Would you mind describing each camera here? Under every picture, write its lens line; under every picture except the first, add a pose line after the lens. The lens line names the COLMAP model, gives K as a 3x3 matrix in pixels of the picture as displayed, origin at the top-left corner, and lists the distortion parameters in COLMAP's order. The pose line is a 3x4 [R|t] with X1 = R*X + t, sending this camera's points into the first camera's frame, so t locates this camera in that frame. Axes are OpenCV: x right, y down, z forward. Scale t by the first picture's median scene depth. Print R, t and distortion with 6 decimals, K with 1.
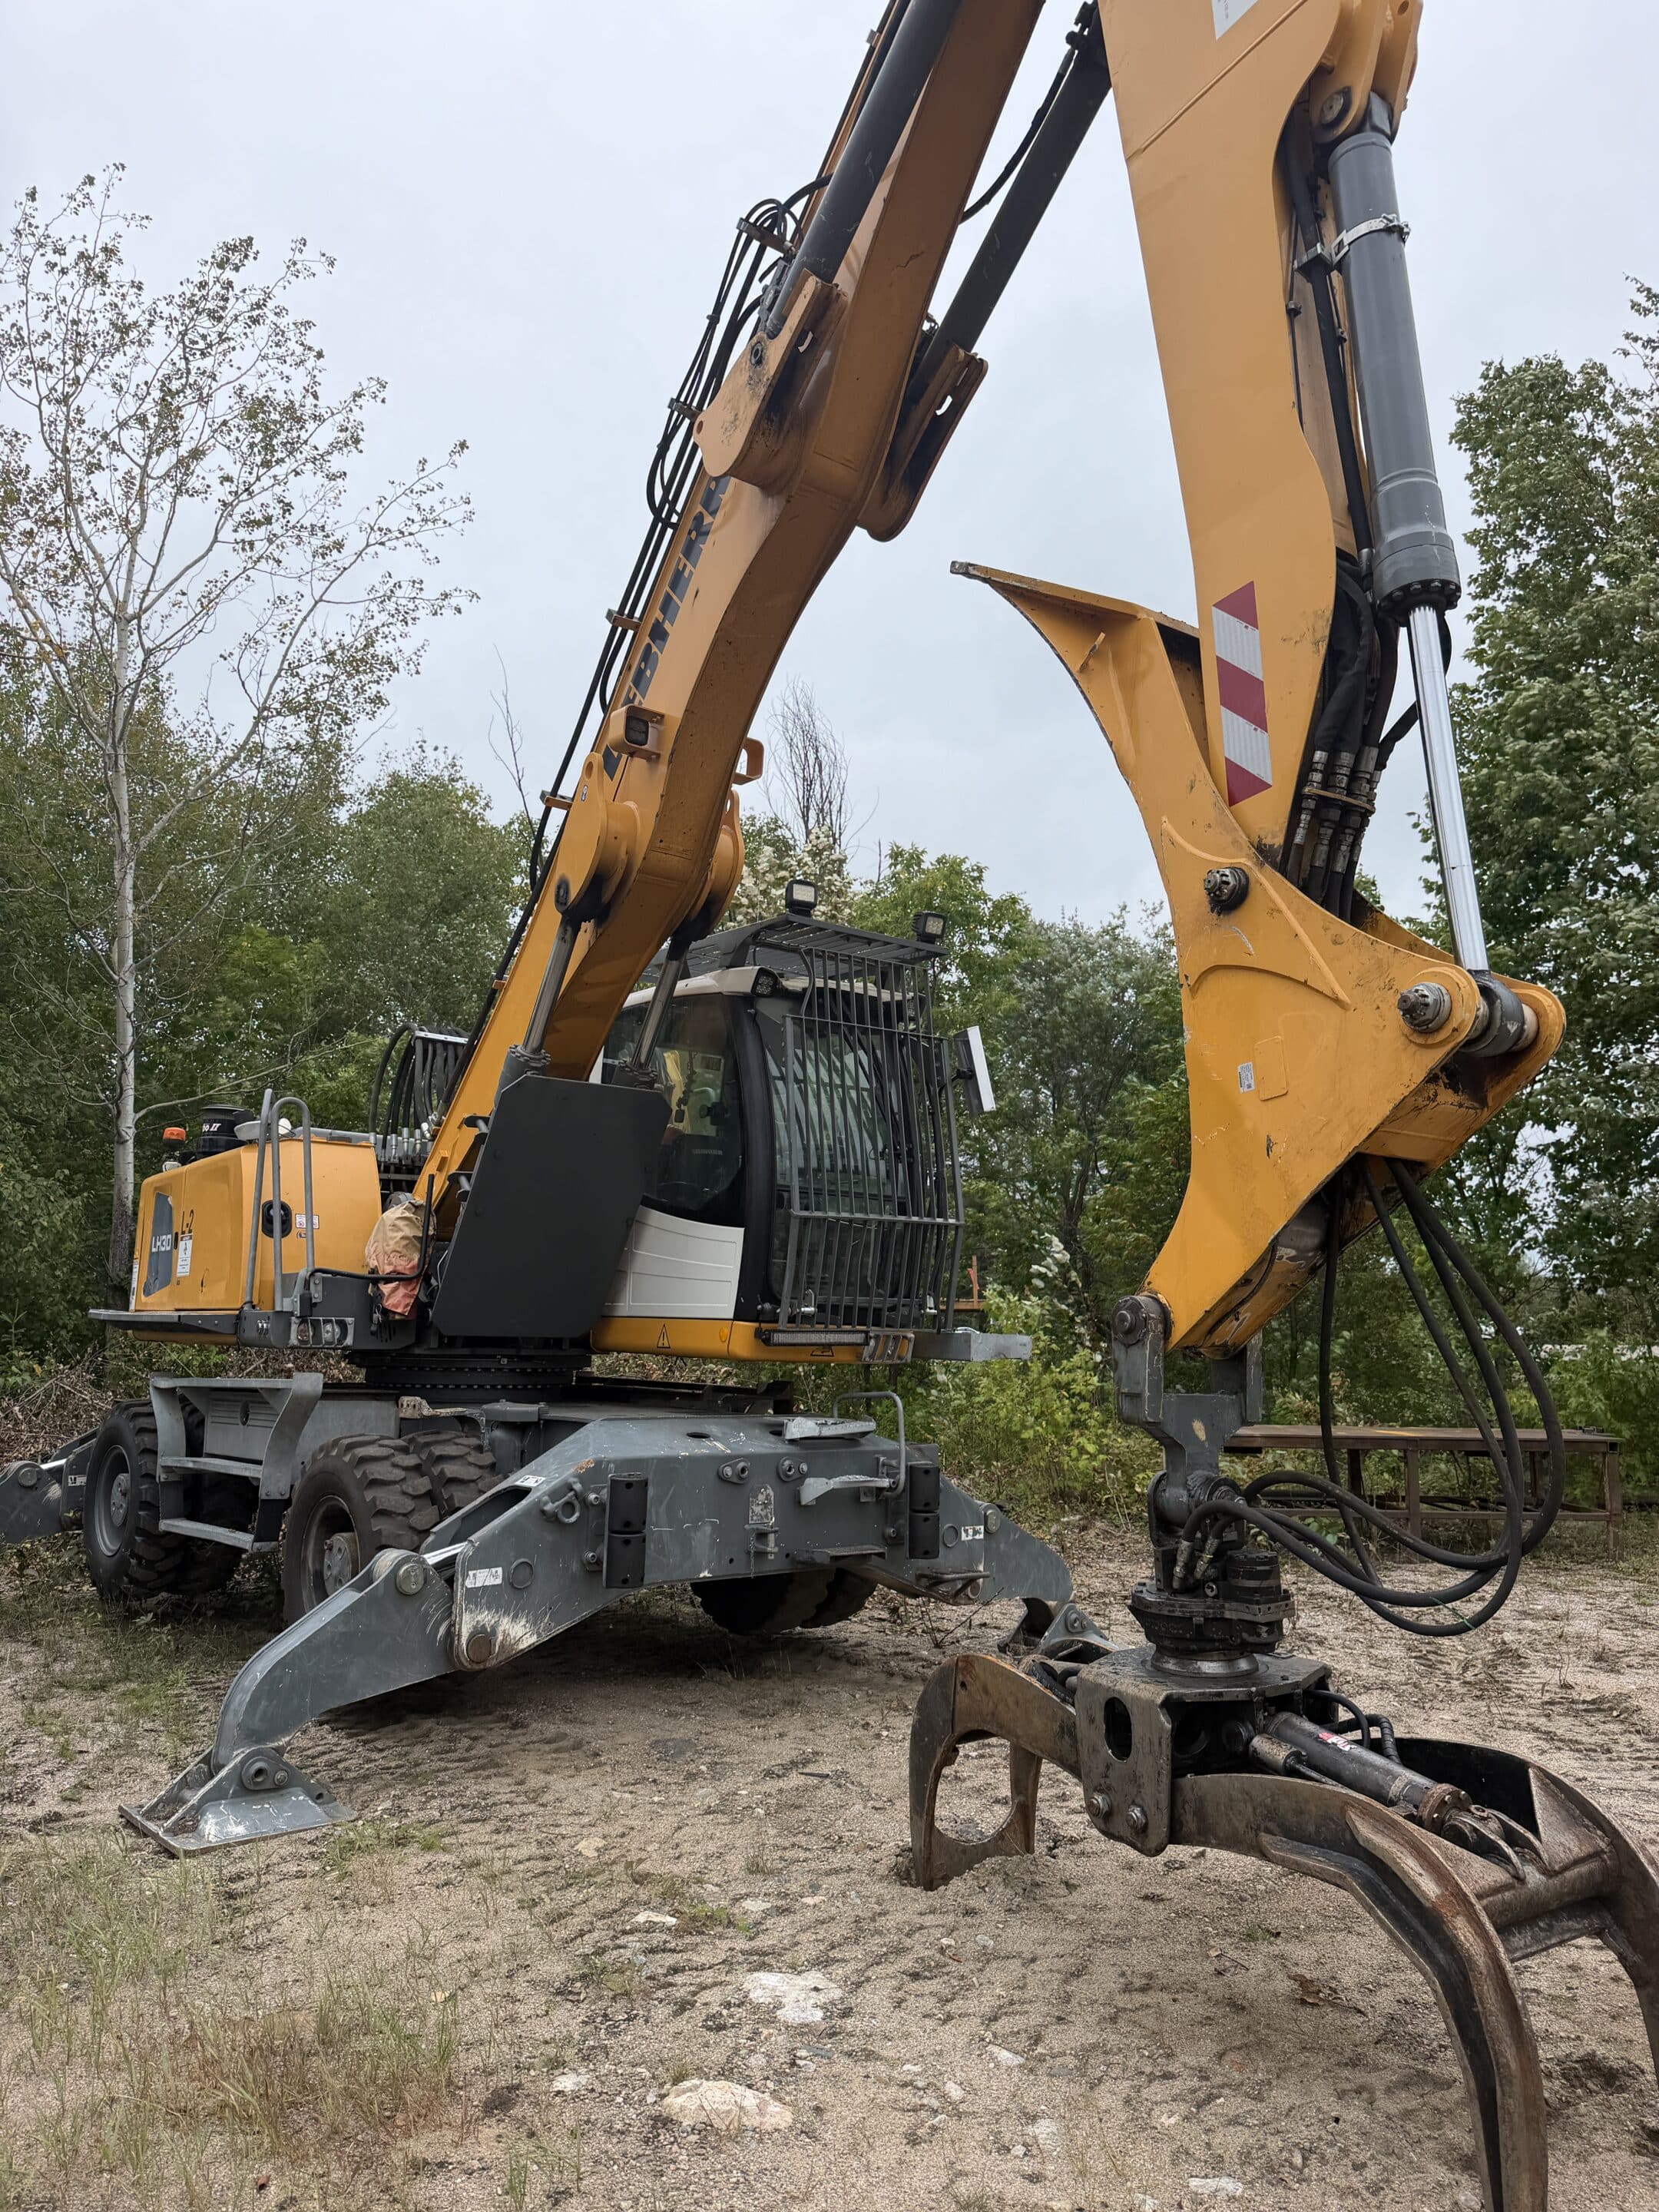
lens RADIAL K [[1599.3, 0, 849.0], [0, 1599.3, 1085.2], [0, 0, 1]] dist [0.159697, -0.416244]
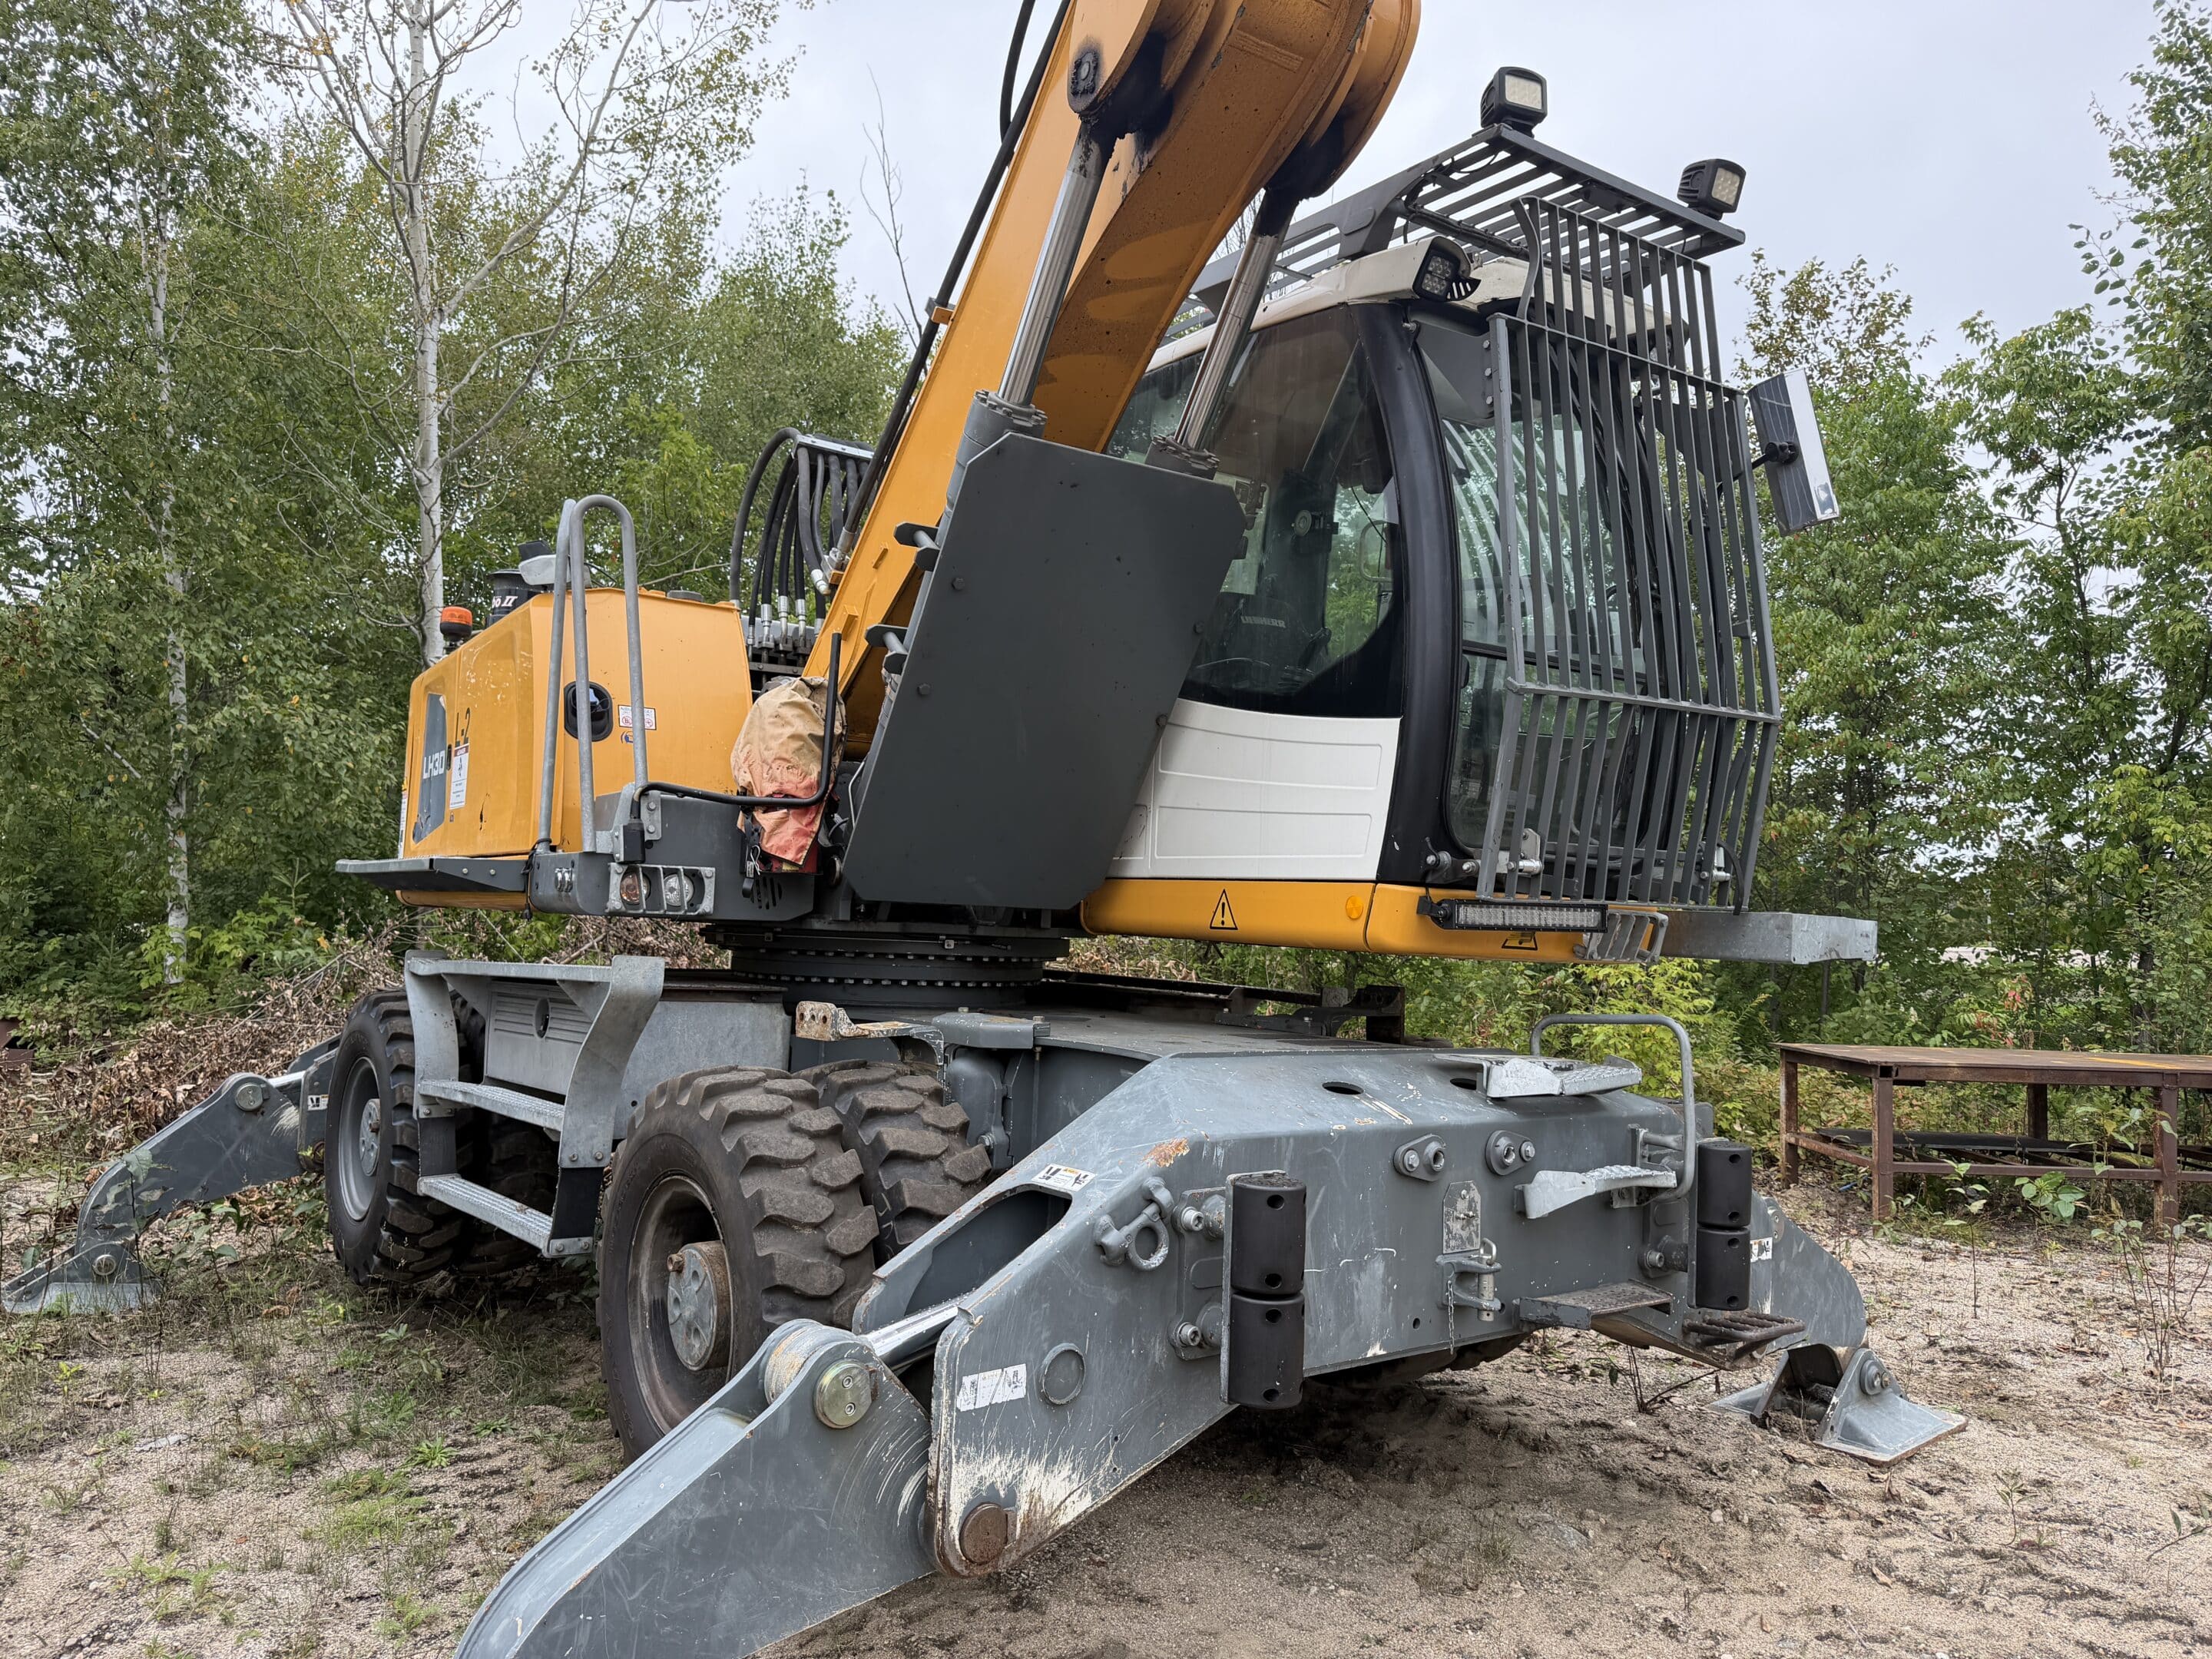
lens RADIAL K [[1526.0, 0, 1096.8], [0, 1526.0, 836.9], [0, 0, 1]] dist [0.113406, -0.196006]
pose [[0.998801, 0.015252, -0.046521, -0.140649], [-0.010711, 0.995289, 0.096356, 0.077569], [0.047771, -0.095743, 0.994259, 0.451162]]
